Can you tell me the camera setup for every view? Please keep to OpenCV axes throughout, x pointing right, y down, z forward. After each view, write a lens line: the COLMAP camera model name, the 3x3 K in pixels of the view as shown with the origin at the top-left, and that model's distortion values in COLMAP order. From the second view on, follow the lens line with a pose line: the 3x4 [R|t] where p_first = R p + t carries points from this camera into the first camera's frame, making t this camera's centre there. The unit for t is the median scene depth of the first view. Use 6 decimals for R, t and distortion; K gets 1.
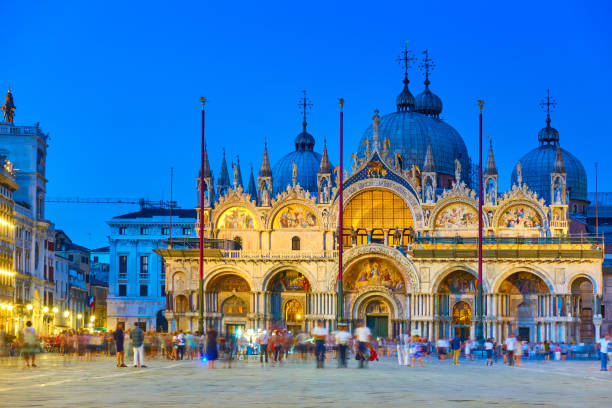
lens RADIAL K [[1398.9, 0, 215.2], [0, 1398.9, 171.8], [0, 0, 1]] dist [0.022388, -0.808828]
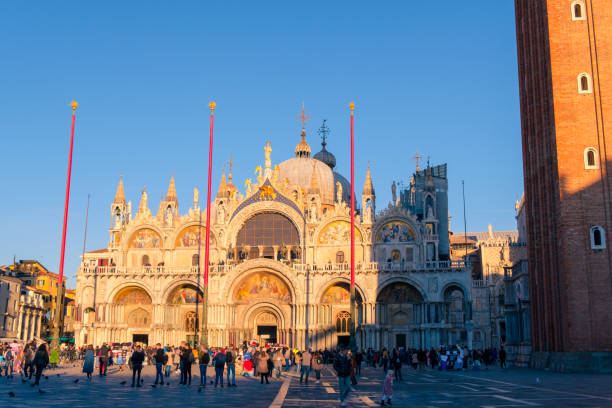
lens RADIAL K [[728.2, 0, 304.9], [0, 728.2, 181.9], [0, 0, 1]] dist [-0.199092, 0.660071]
pose [[0.996290, 0.005470, 0.085890, 0.096472], [0.003490, 0.994589, -0.103826, 0.050526], [-0.085994, 0.103740, 0.990880, 0.430864]]
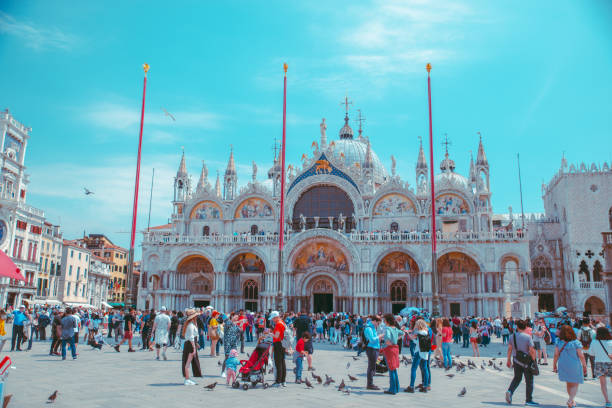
lens RADIAL K [[585.6, 0, 284.2], [0, 585.6, 193.7], [0, 0, 1]] dist [-0.052858, 0.011932]
pose [[0.999331, 0.008332, 0.035598, 0.066477], [-0.005391, 0.996624, -0.081927, 0.061623], [-0.036161, 0.081680, 0.996002, 0.523031]]
